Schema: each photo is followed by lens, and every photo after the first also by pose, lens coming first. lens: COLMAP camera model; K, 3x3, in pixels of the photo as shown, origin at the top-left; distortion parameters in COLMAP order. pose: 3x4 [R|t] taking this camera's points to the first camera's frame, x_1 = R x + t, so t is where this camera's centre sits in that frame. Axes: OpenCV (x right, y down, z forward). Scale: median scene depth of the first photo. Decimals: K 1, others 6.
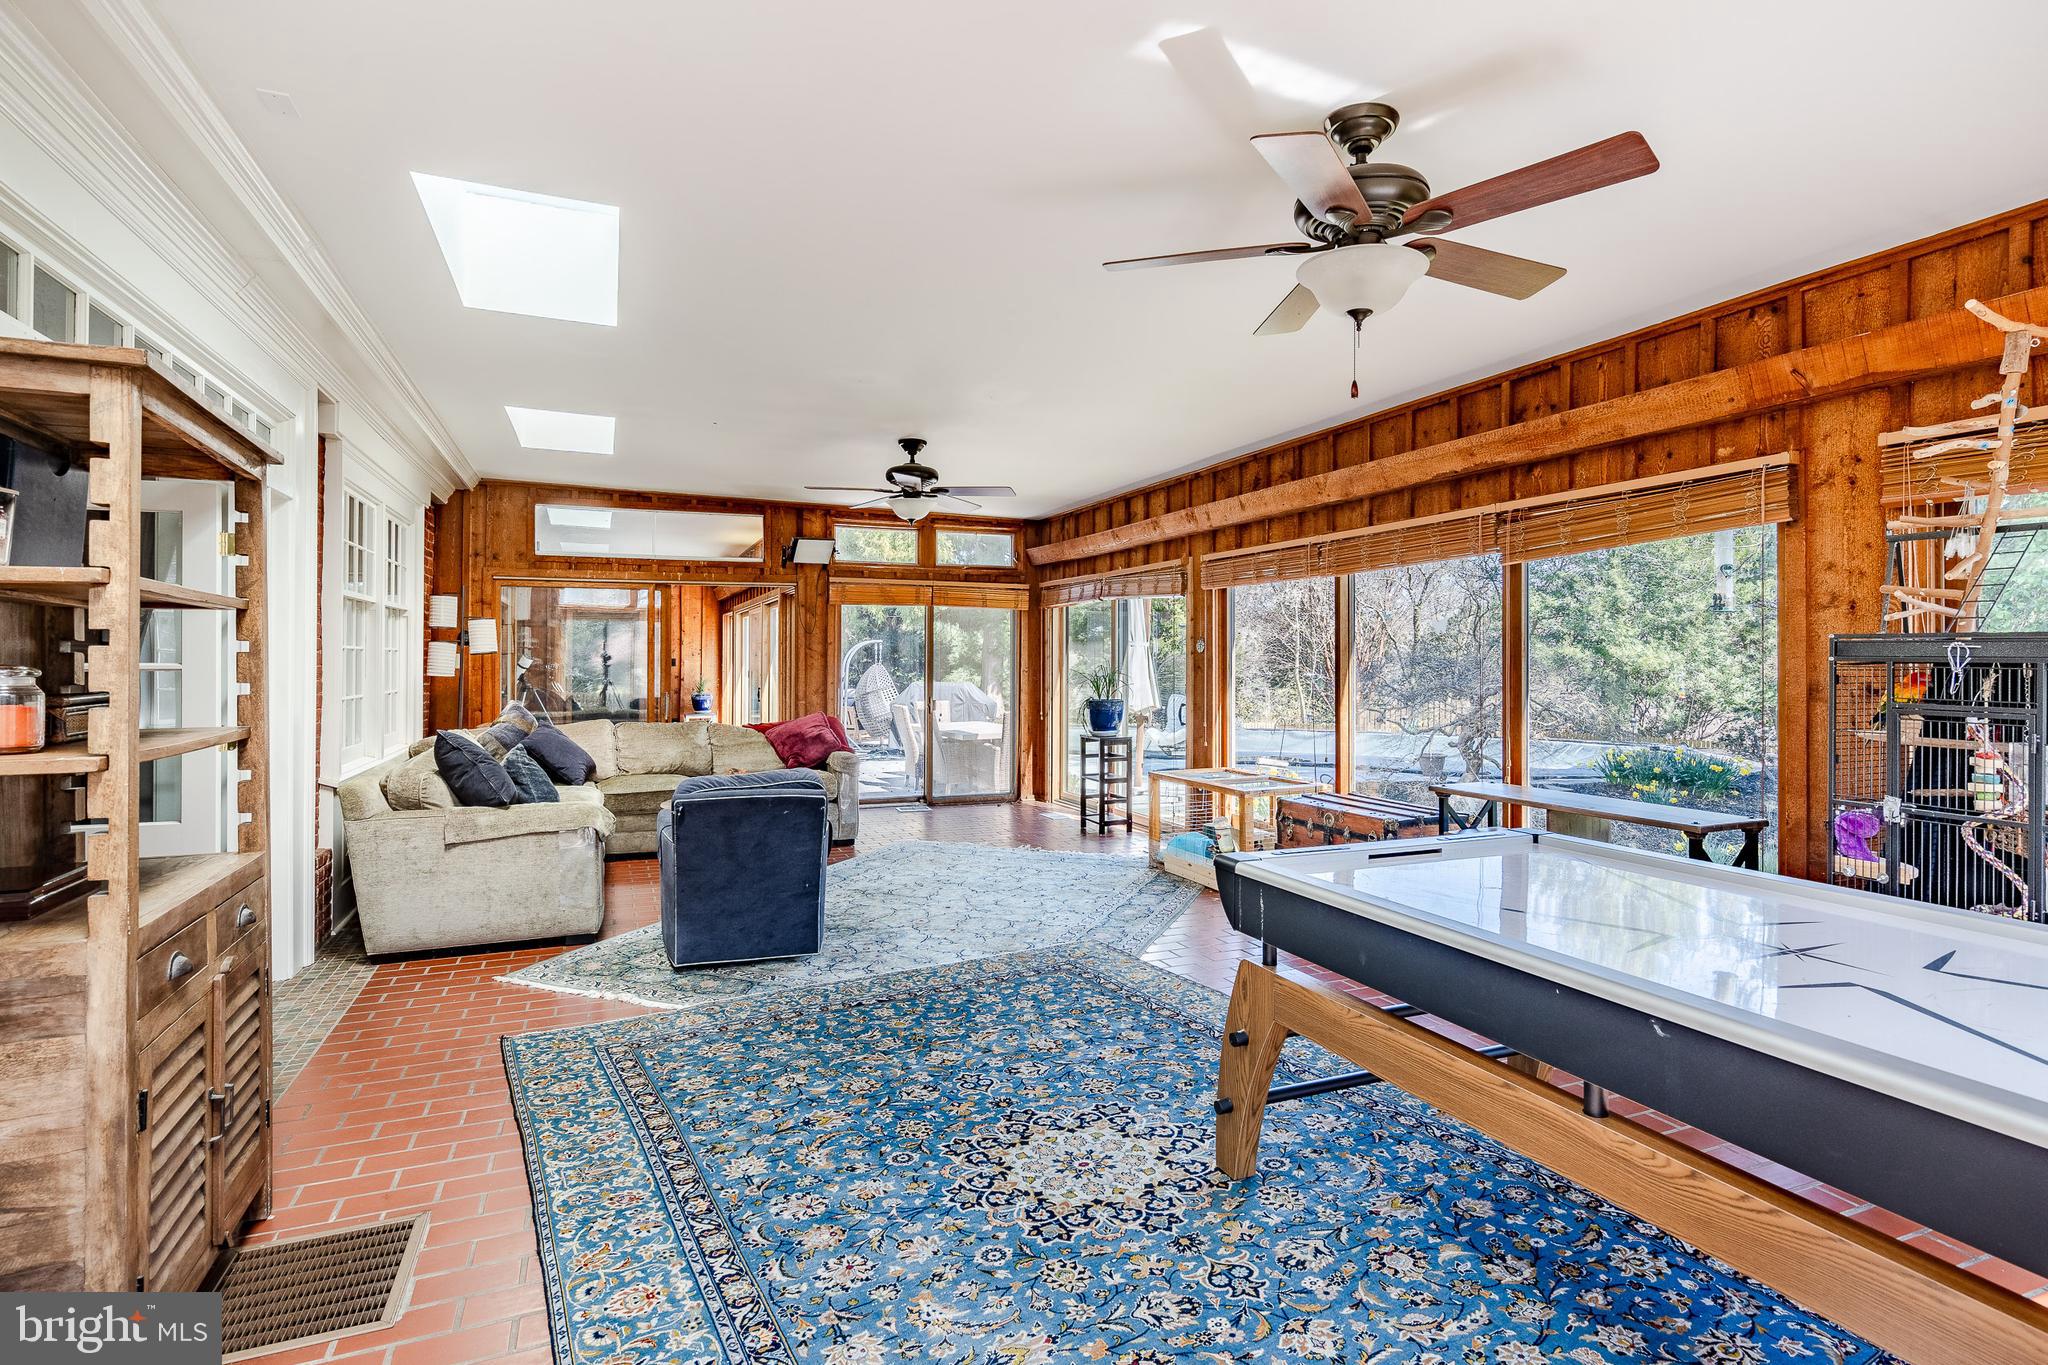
lens RADIAL K [[1016.4, 0, 1019.8], [0, 1016.4, 655.7], [0, 0, 1]] dist [0.001472, 0.000566]
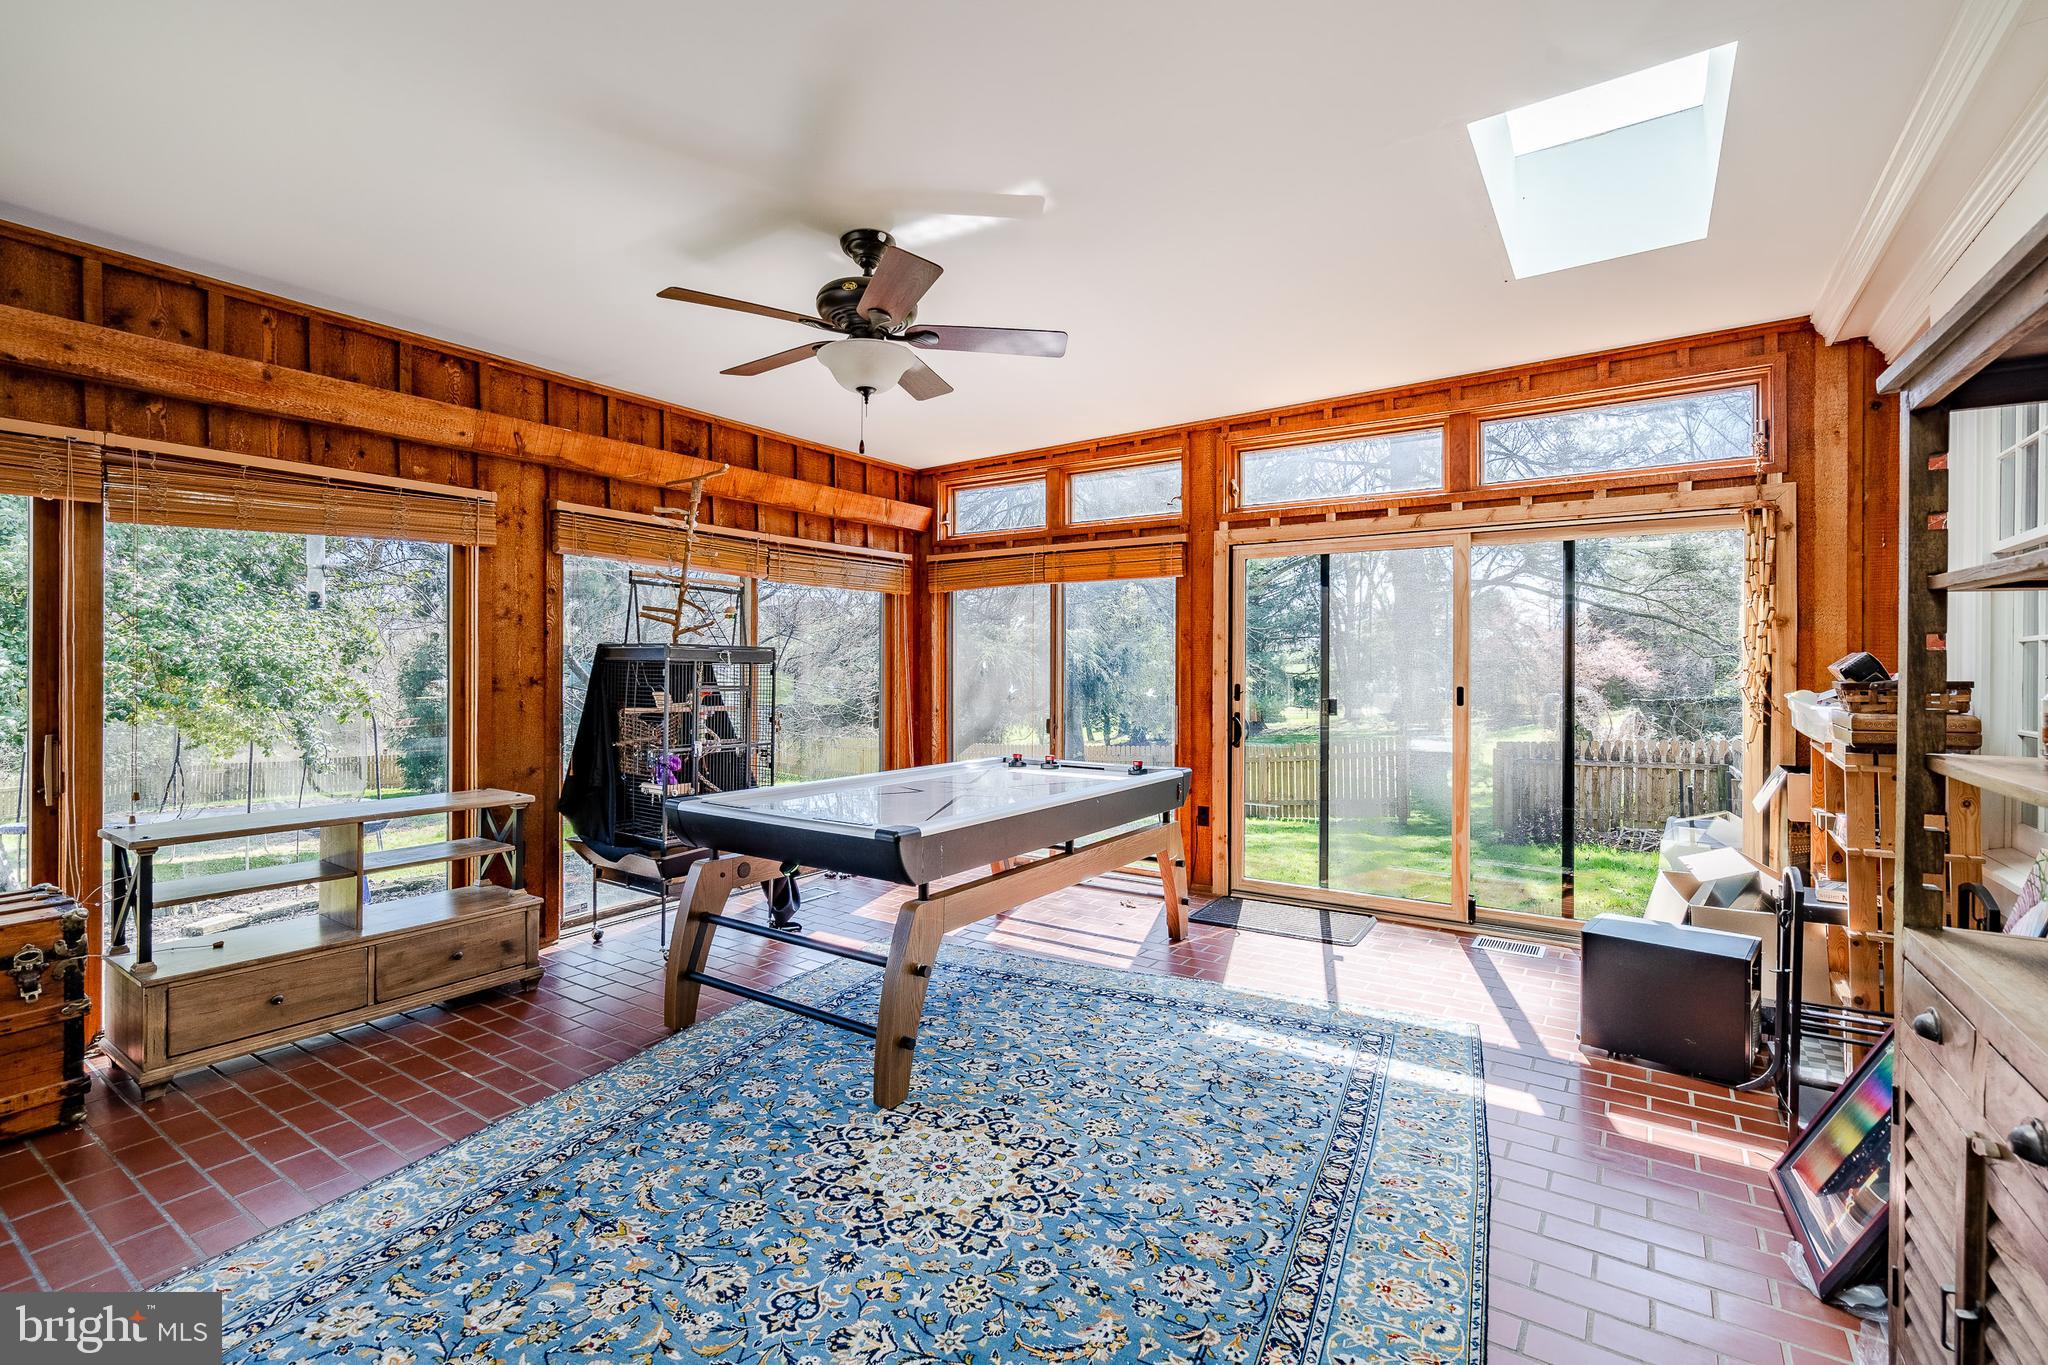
lens RADIAL K [[930.4, 0, 1024.8], [0, 930.4, 666.6], [0, 0, 1]] dist [-0.002942, 0.000518]
pose [[-0.561594, -0.004890, 0.827398, -0.497227], [-0.009809, 0.999952, -0.000748, 0.007509], [-0.827355, -0.008536, -0.561615, 0.981718]]
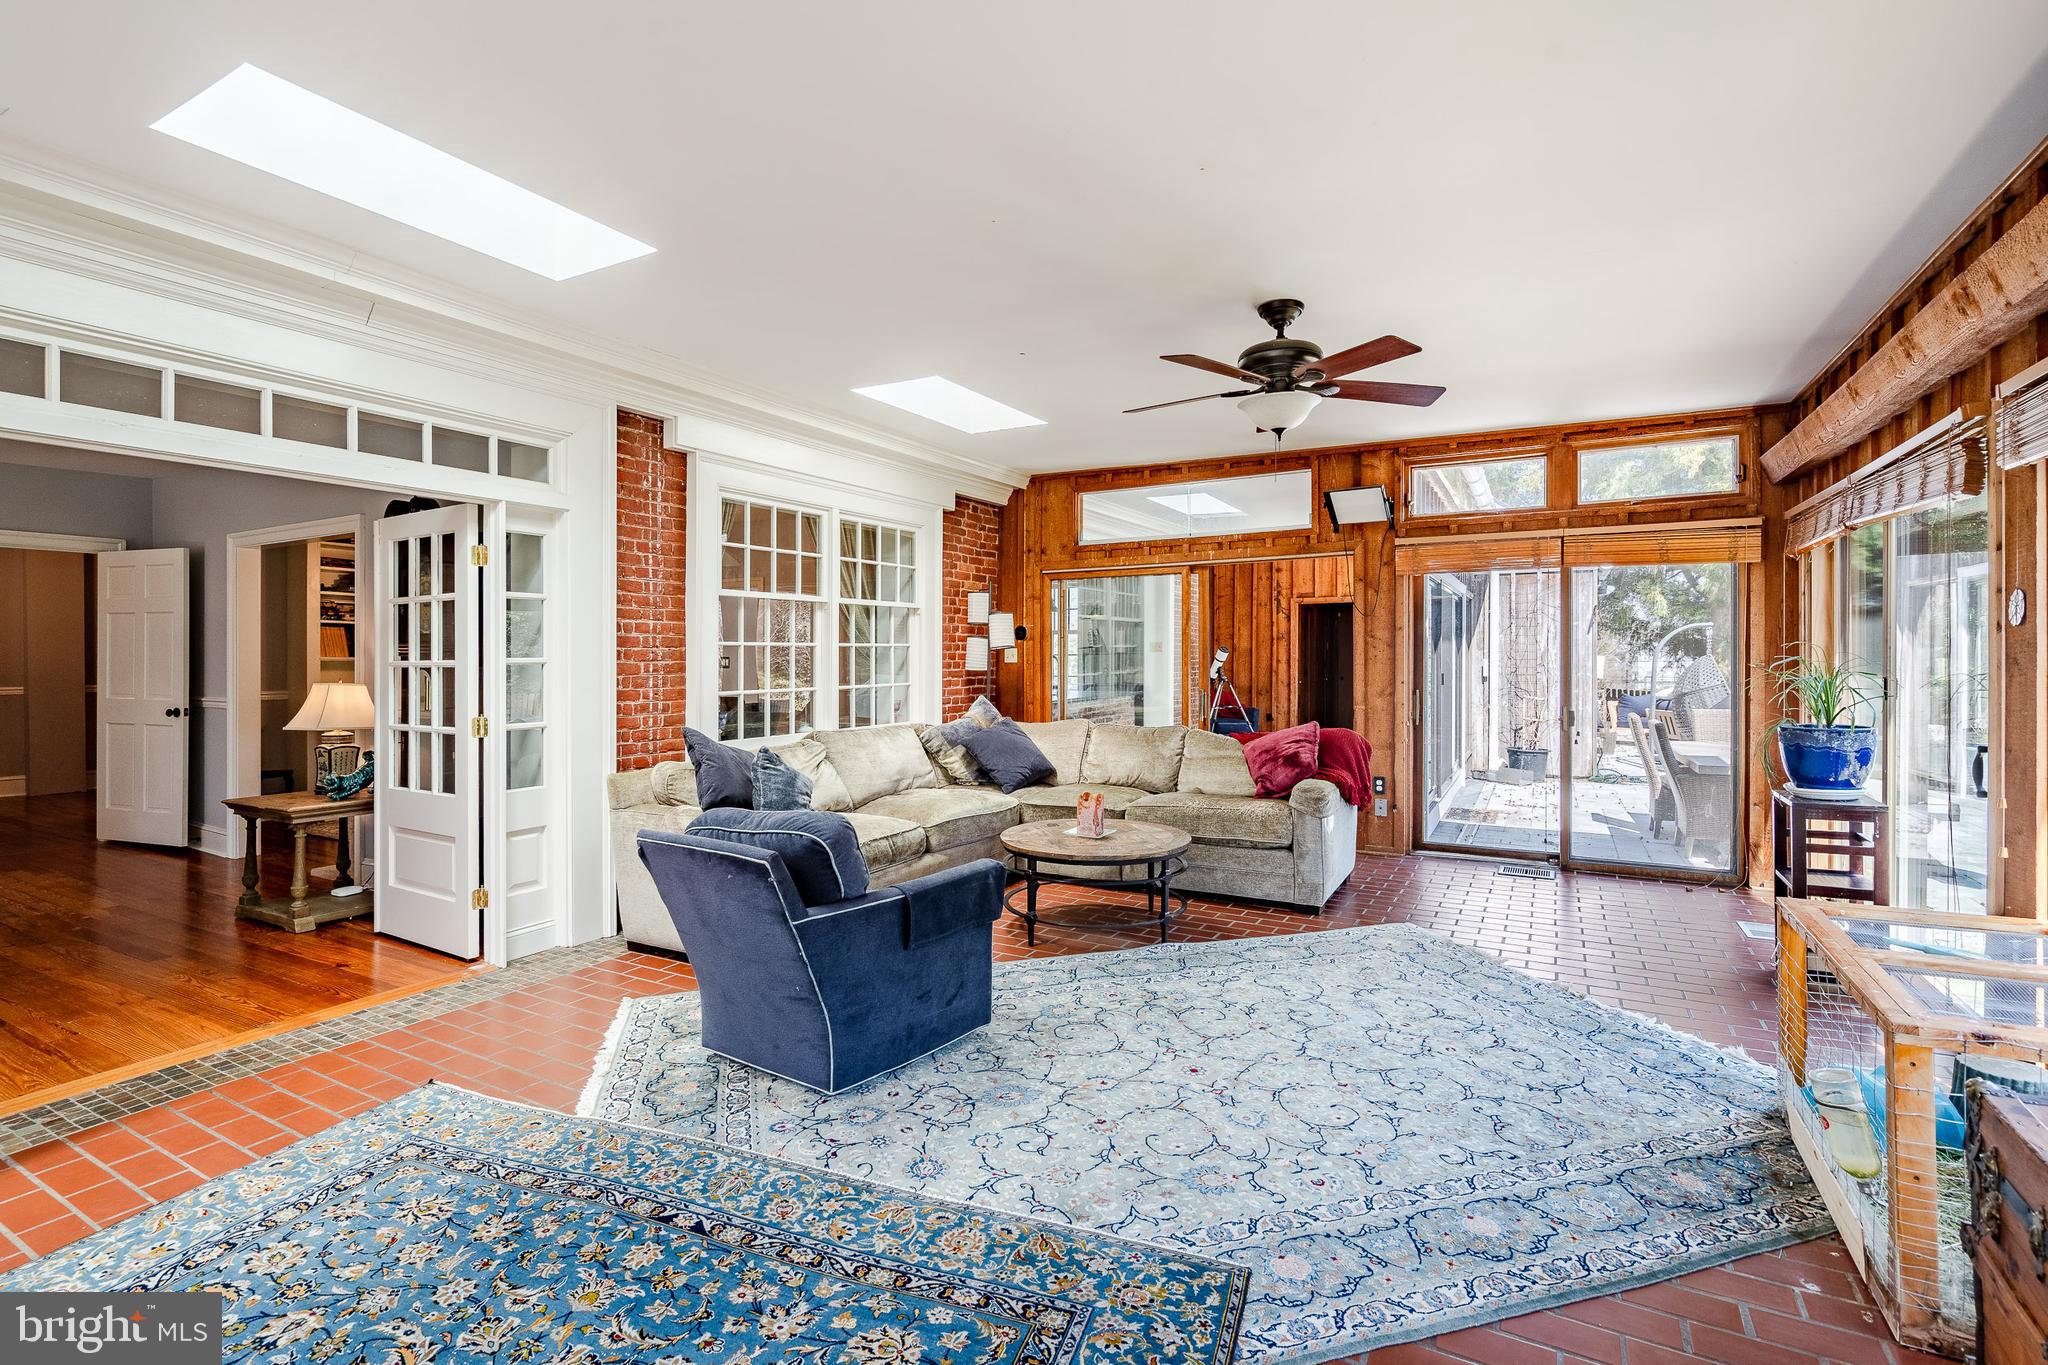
lens RADIAL K [[948.8, 0, 1020.1], [0, 948.8, 659.1], [0, 0, 1]] dist [-0.000002, -0.000215]
pose [[0.619211, -0.002900, -0.785219, 0.412798], [0.010457, 0.999935, 0.004552, 0.008883], [0.785155, -0.011030, 0.619201, 0.809310]]
